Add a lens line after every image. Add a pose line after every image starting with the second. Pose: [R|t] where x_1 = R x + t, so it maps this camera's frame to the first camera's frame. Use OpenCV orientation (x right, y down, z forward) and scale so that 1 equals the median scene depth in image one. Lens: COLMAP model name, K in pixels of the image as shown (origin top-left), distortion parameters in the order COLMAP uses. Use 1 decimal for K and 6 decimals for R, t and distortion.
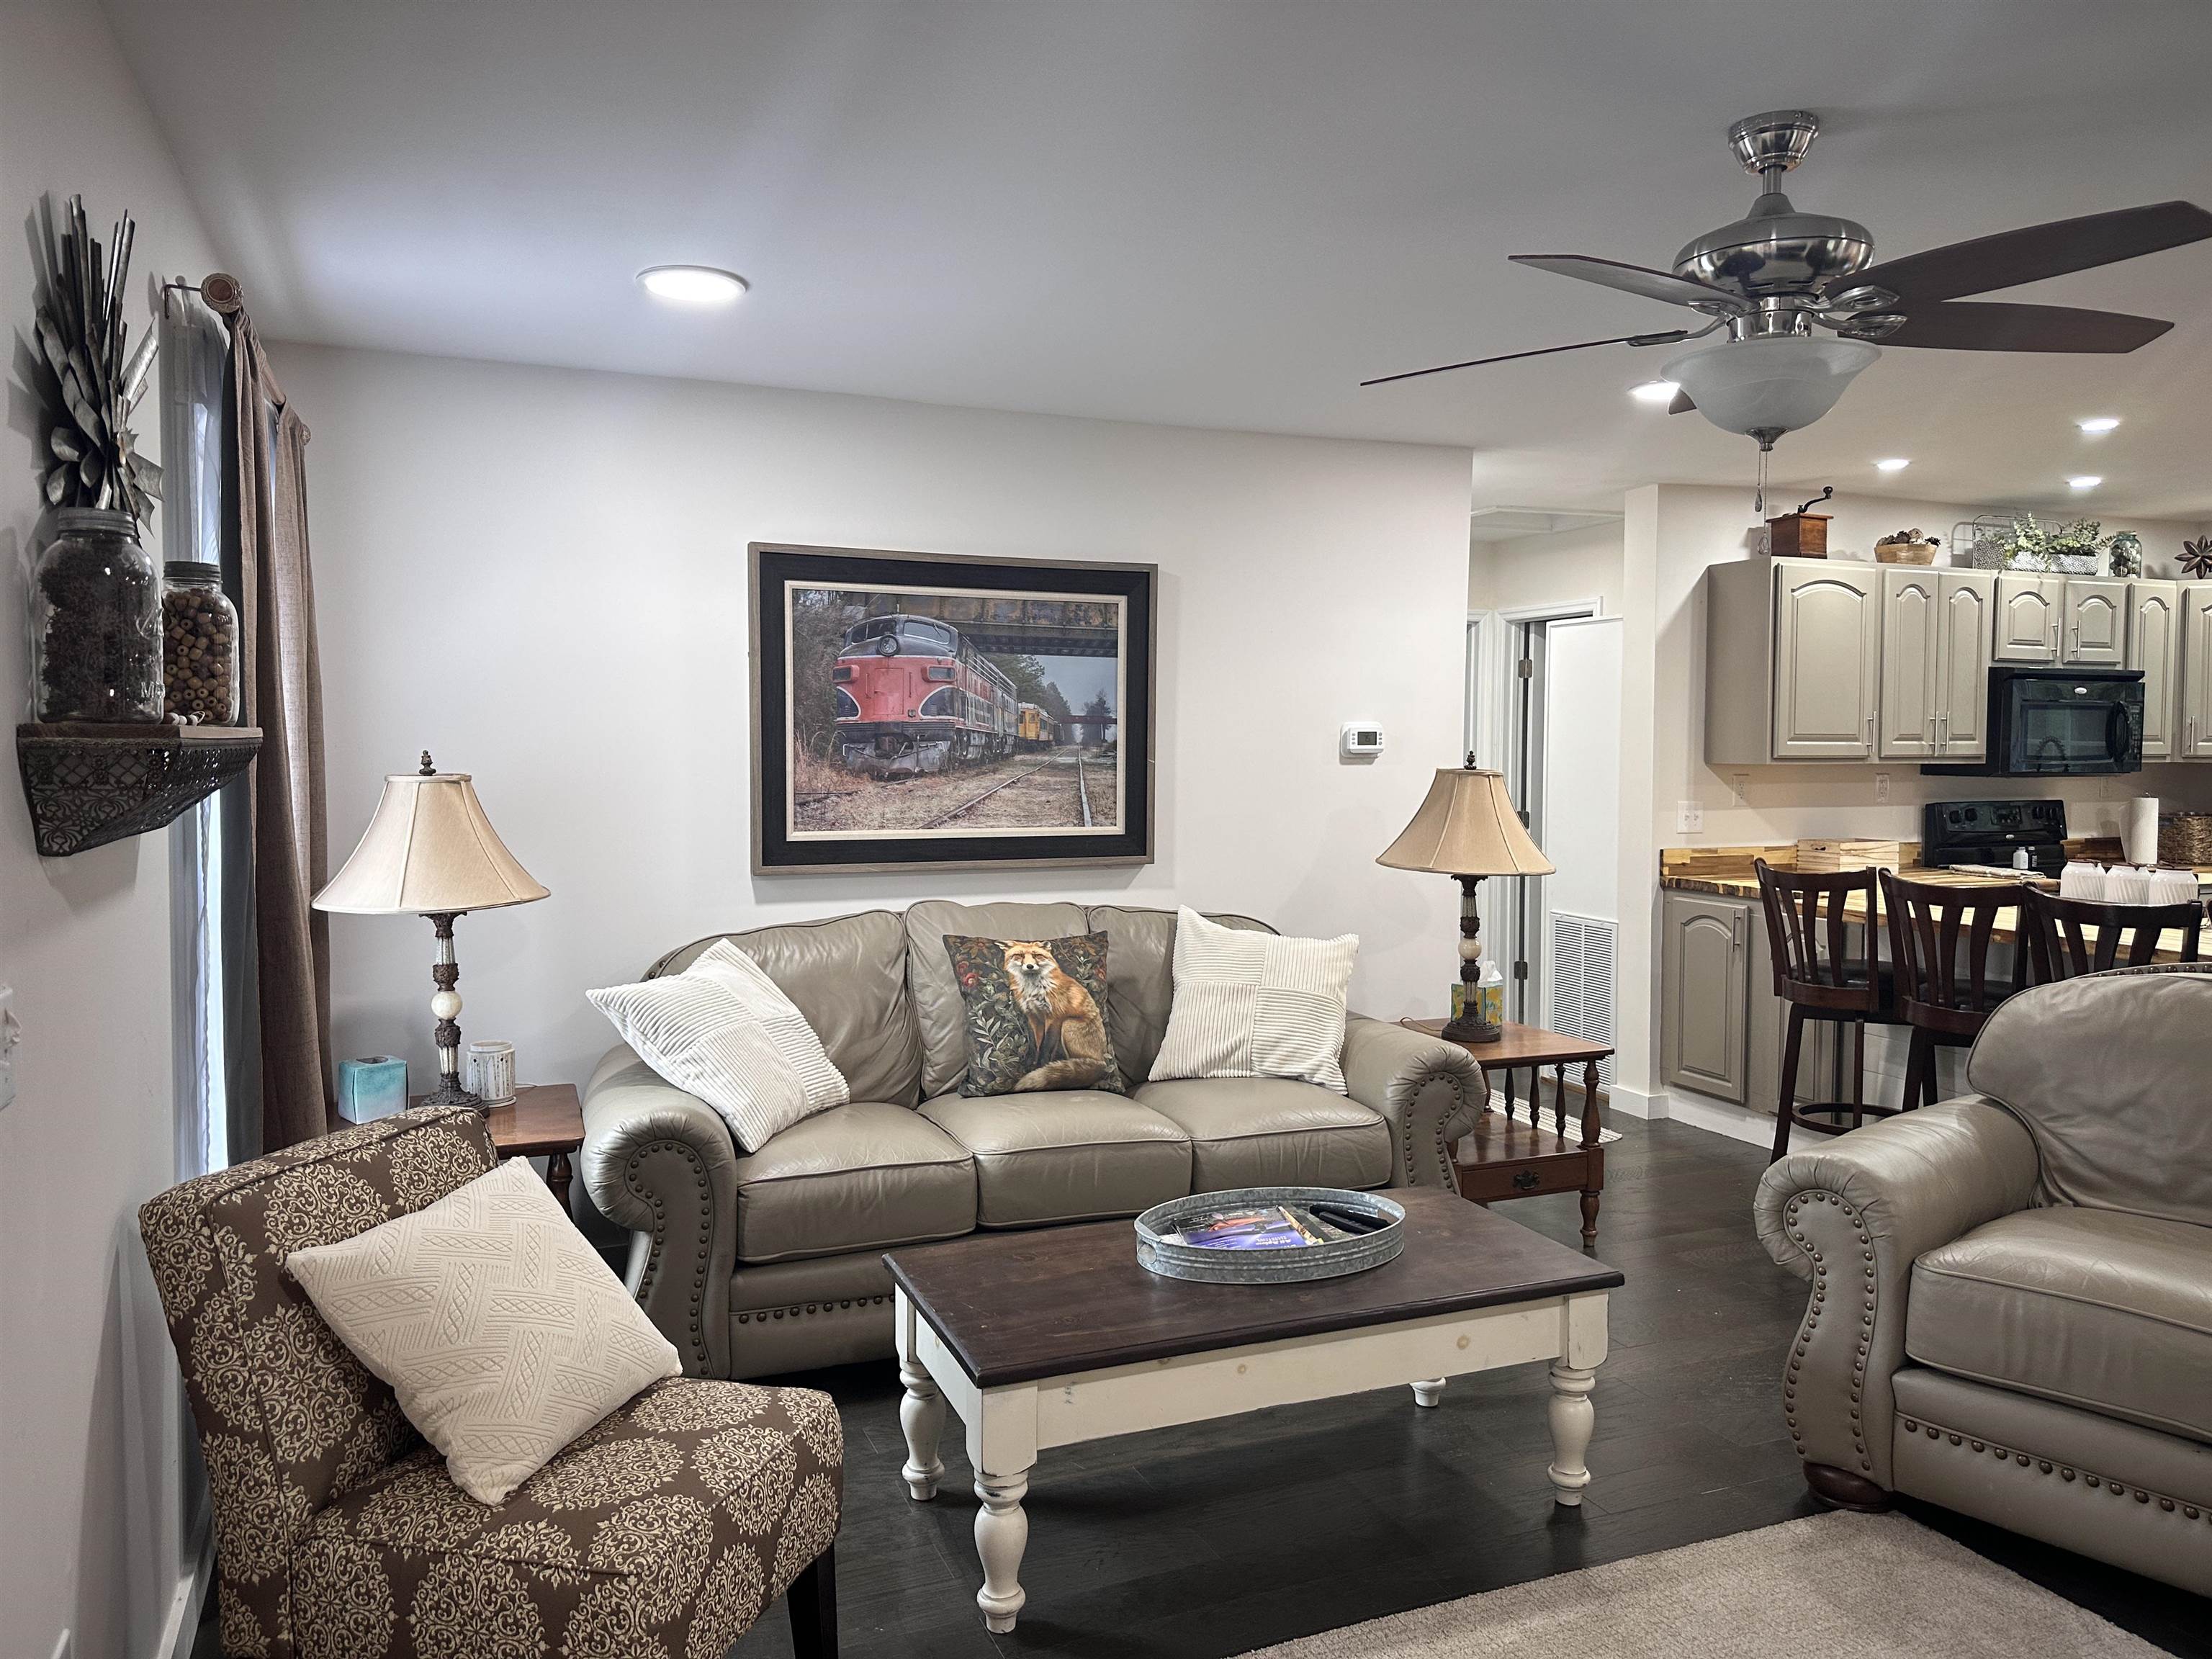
lens RADIAL K [[1556.1, 0, 1095.7], [0, 1556.1, 812.9], [0, 0, 1]] dist [0.062942, -0.076299]
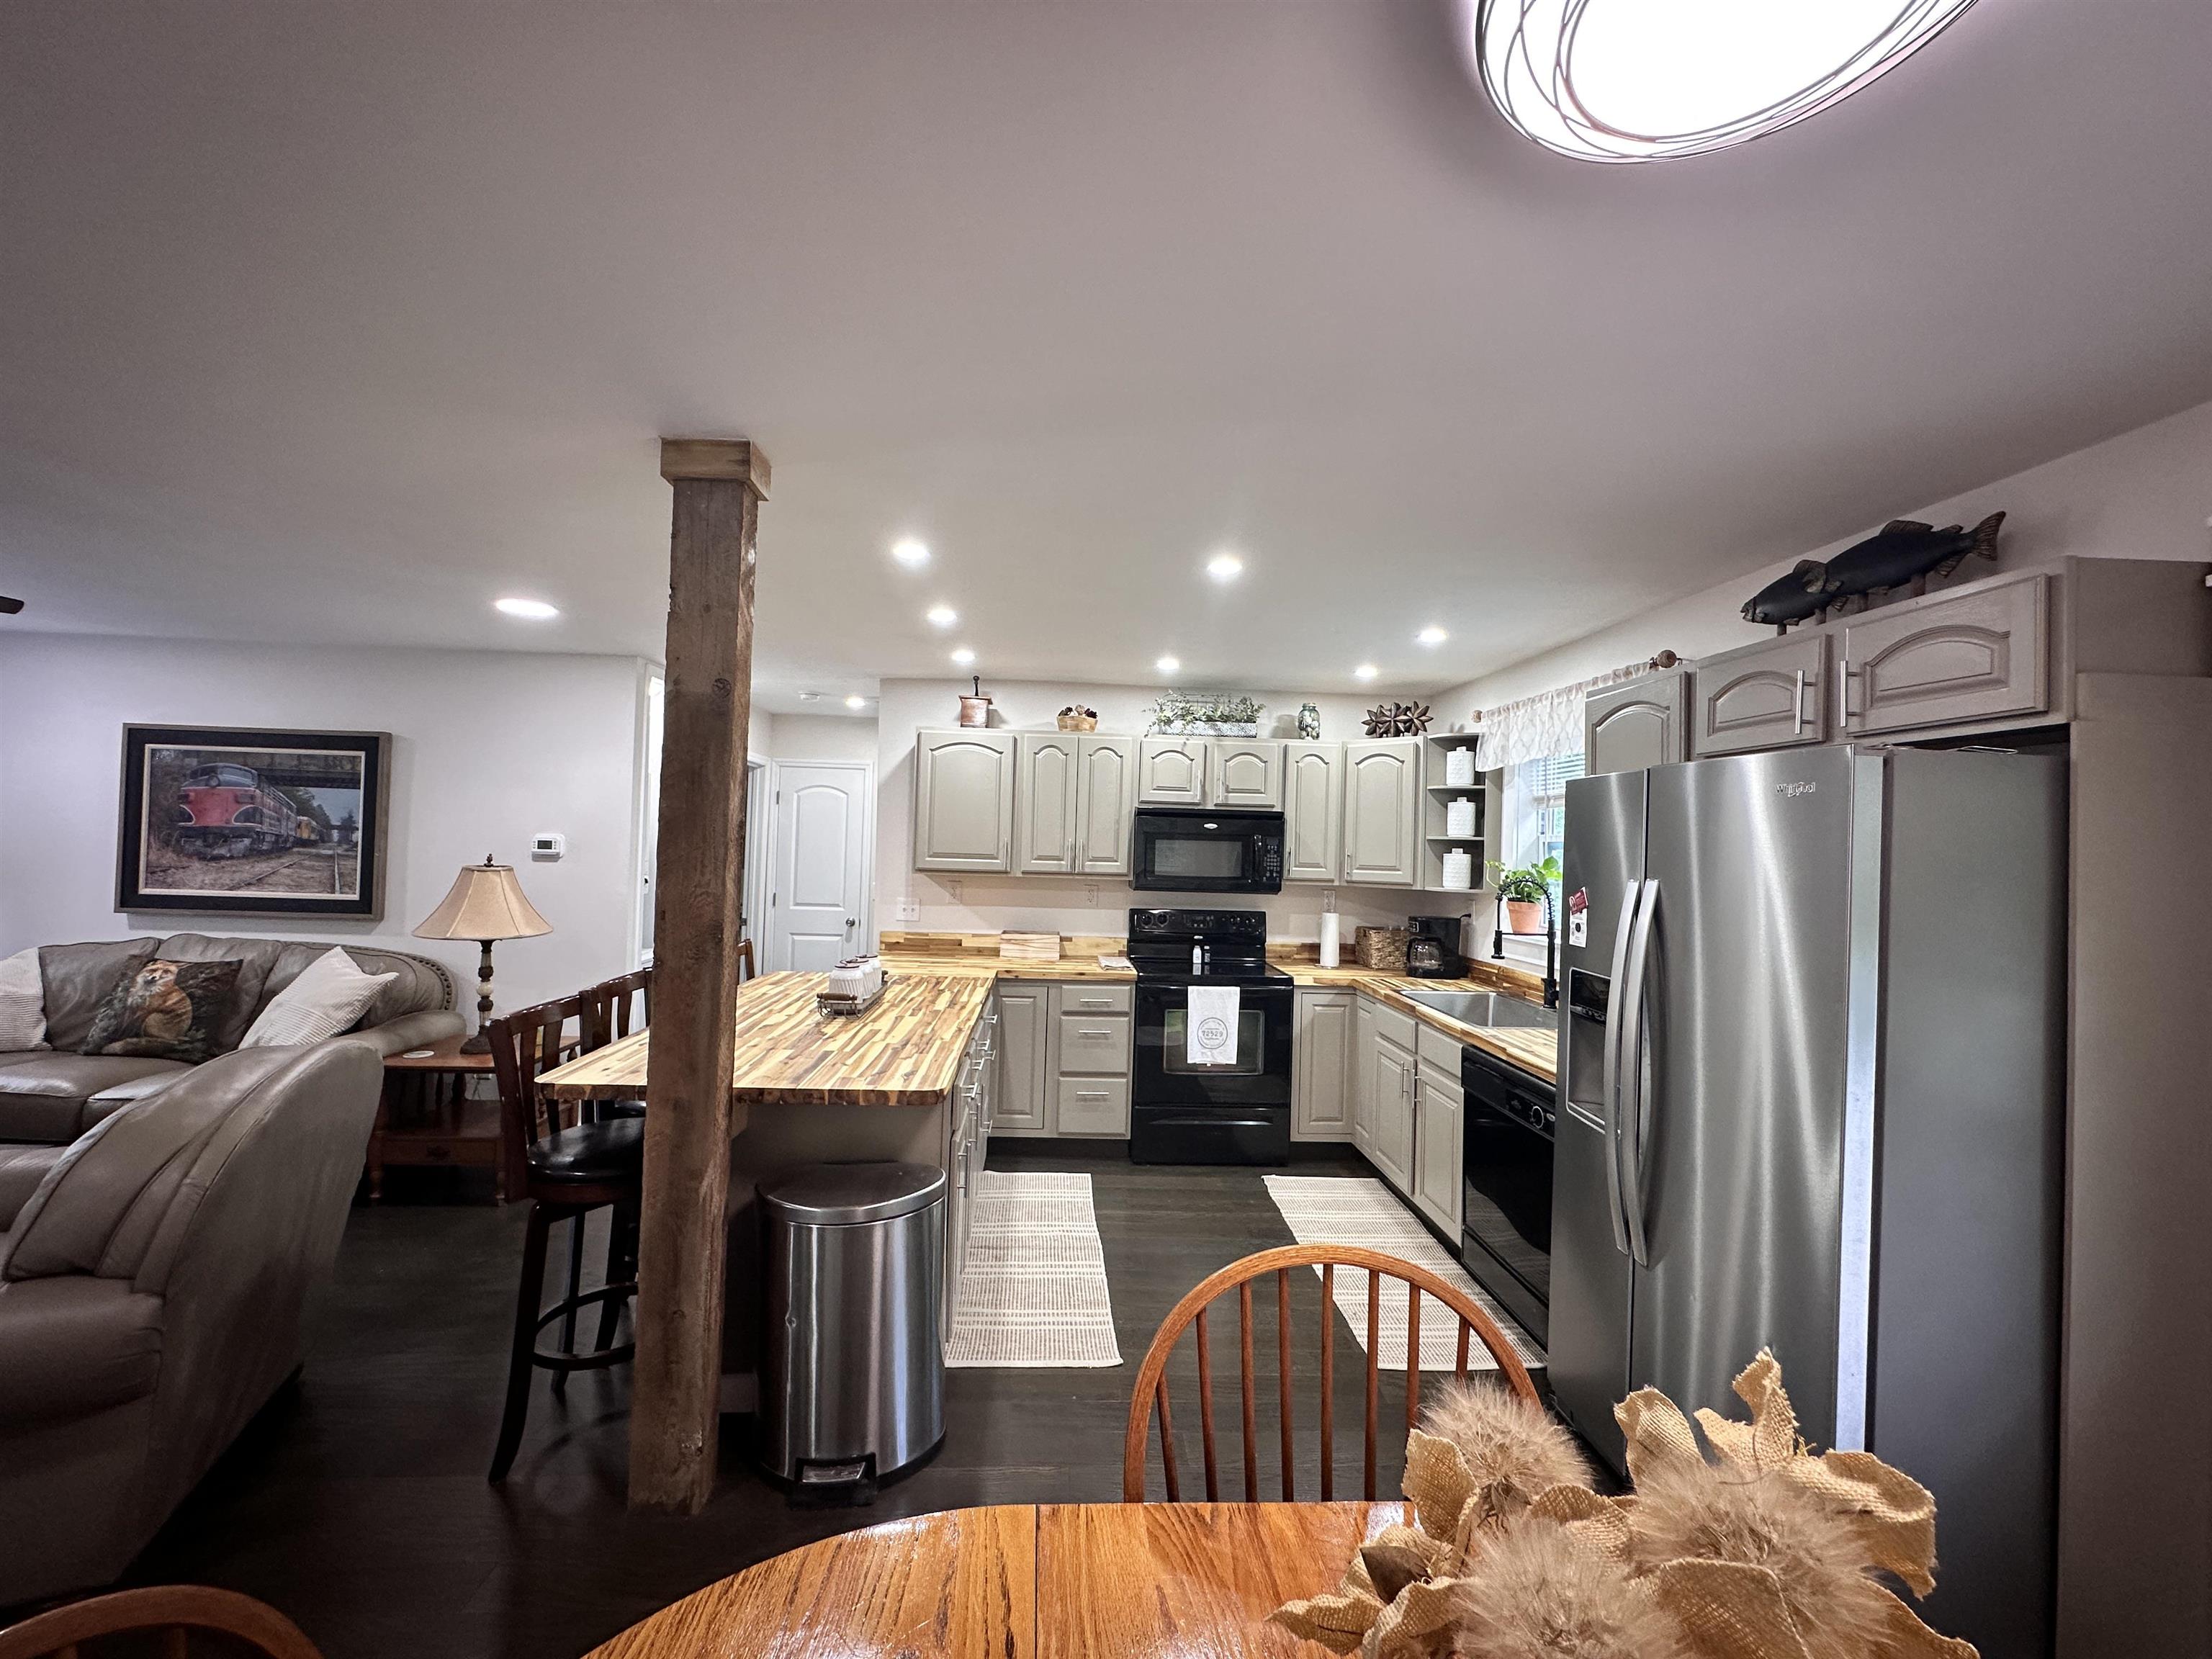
lens RADIAL K [[893.8, 0, 1106.0], [0, 893.8, 829.5], [0, 0, 1]] dist [-0.000789, 0.000213]
pose [[0.943504, 0.018545, -0.330842, 1.065759], [-0.042507, 0.996957, -0.065340, -0.031731], [0.328623, 0.075712, 0.941422, 0.395465]]
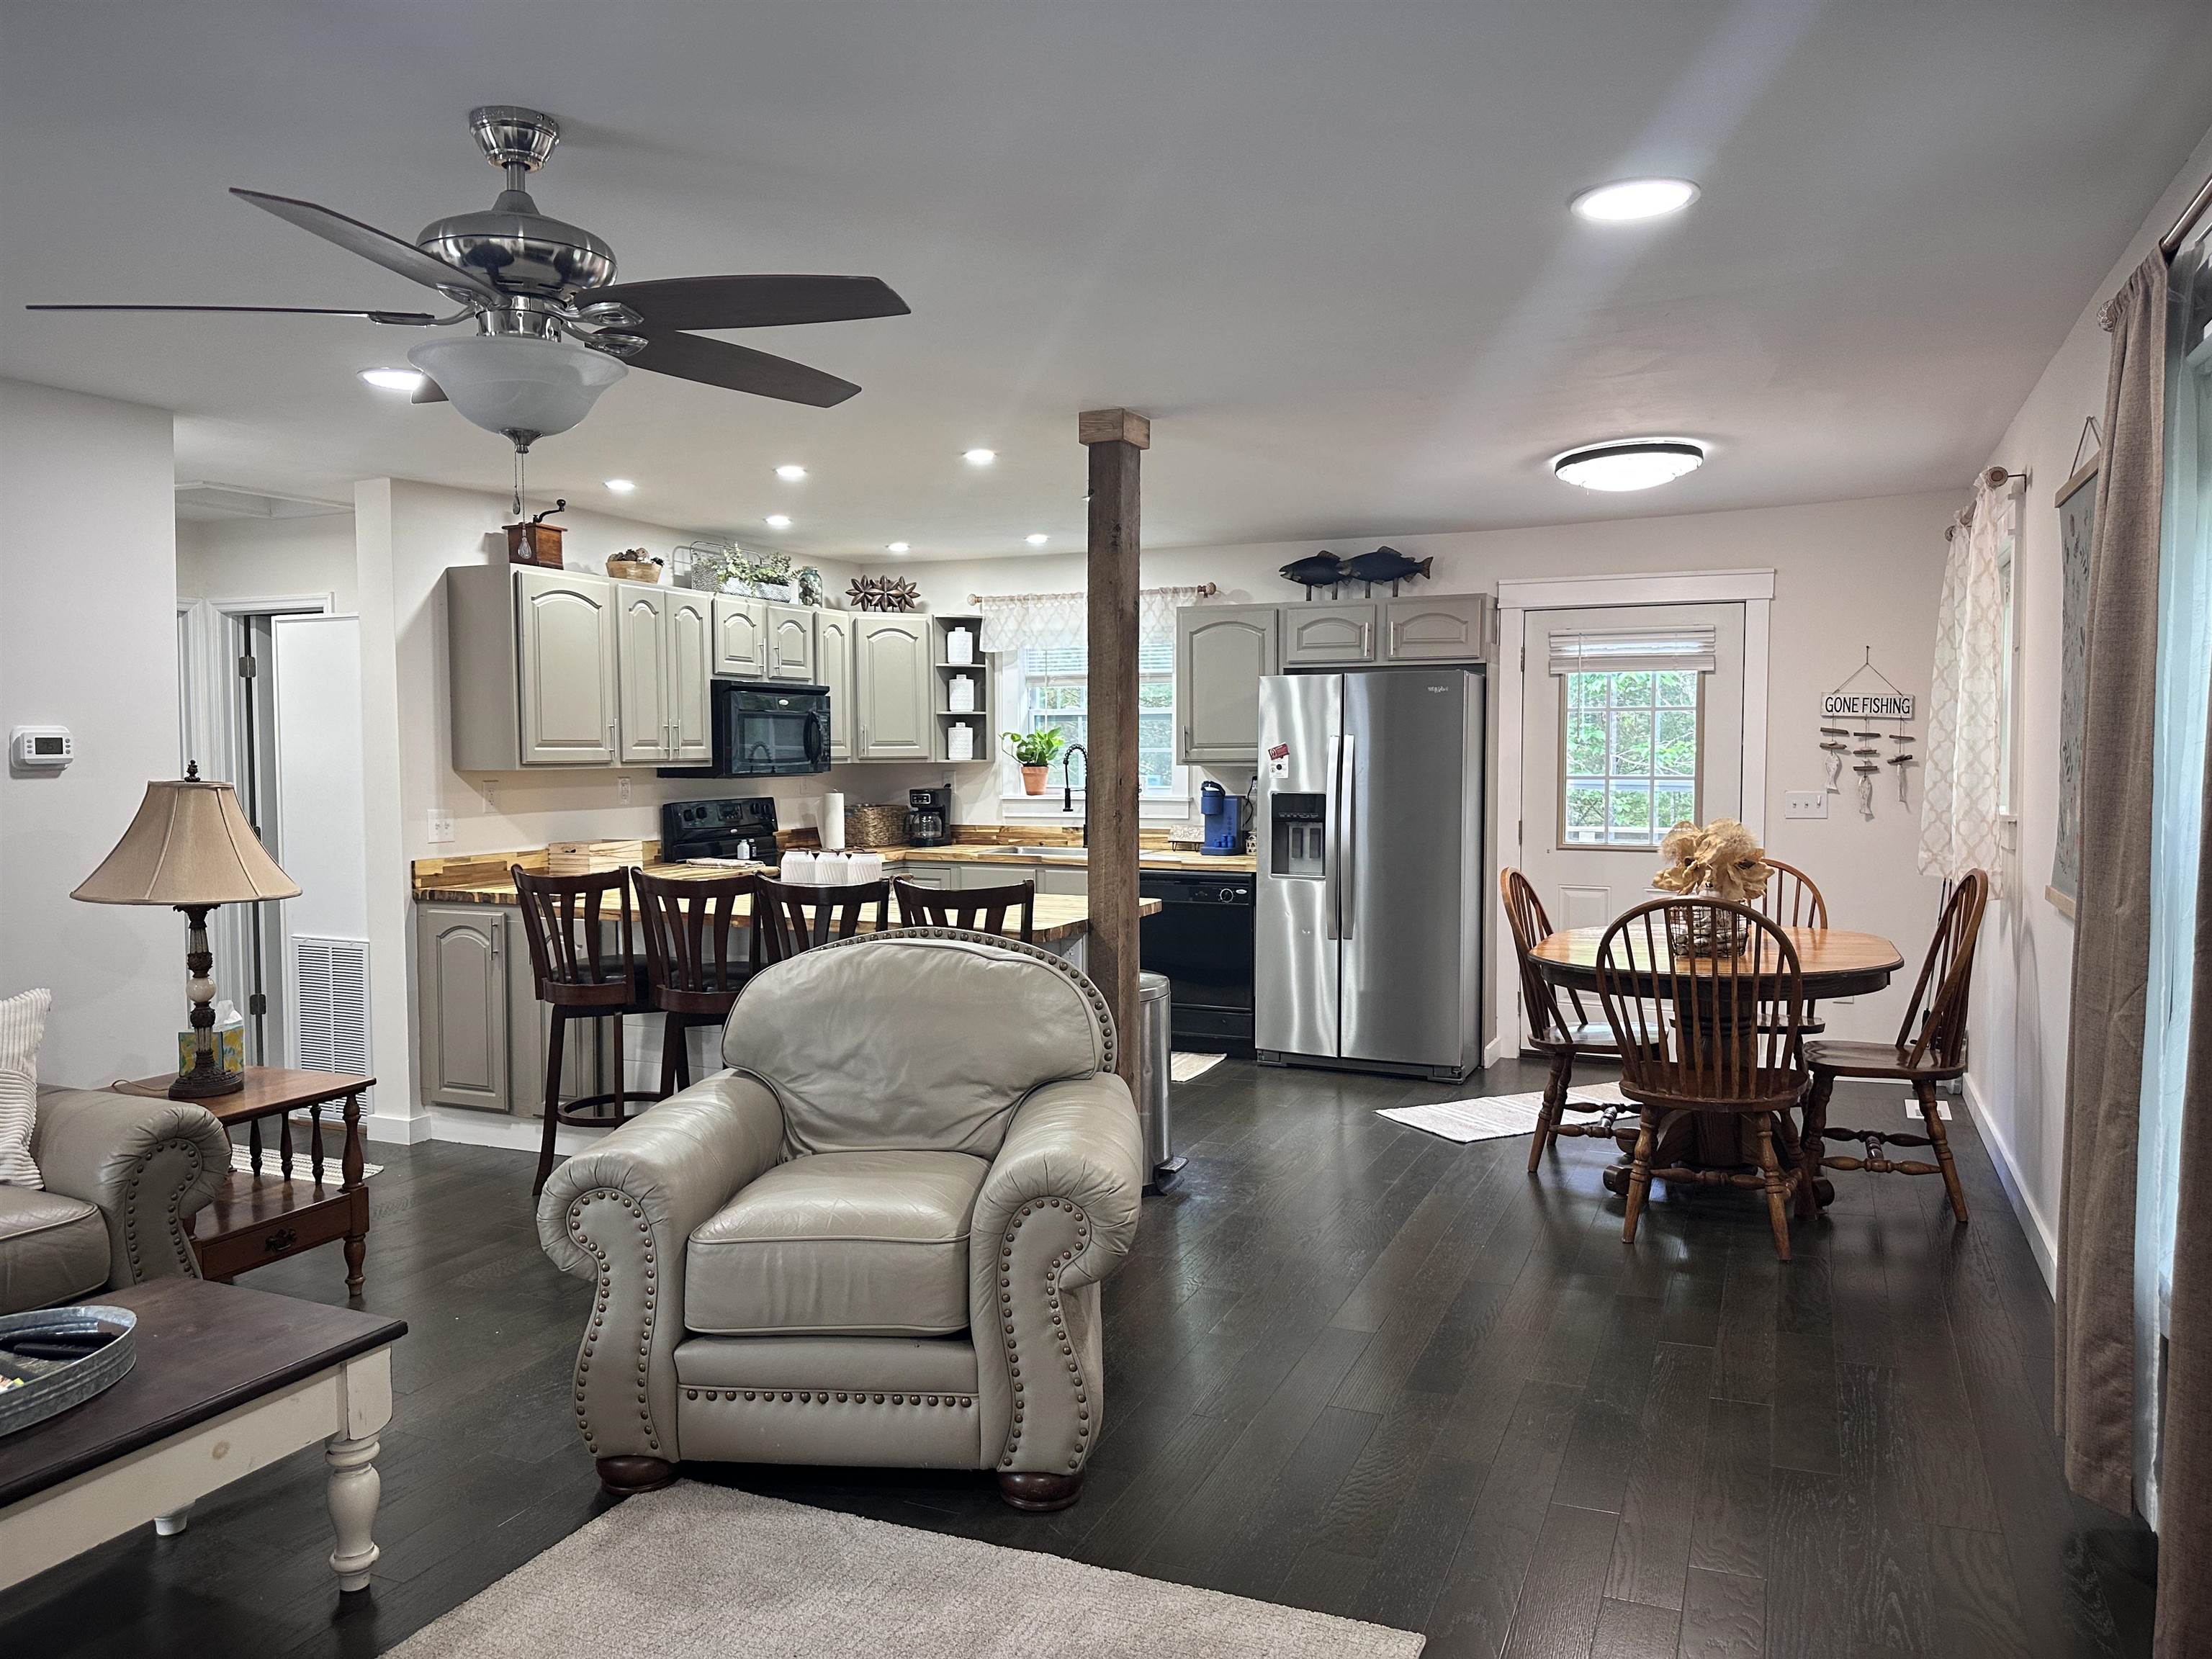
lens RADIAL K [[1556.1, 0, 1095.7], [0, 1556.1, 812.9], [0, 0, 1]] dist [0.062942, -0.076299]
pose [[0.720482, -0.036183, 0.692529, -0.003222], [0.039260, 0.999164, 0.011359, -0.000888], [-0.692361, 0.019004, 0.721301, 0.029998]]
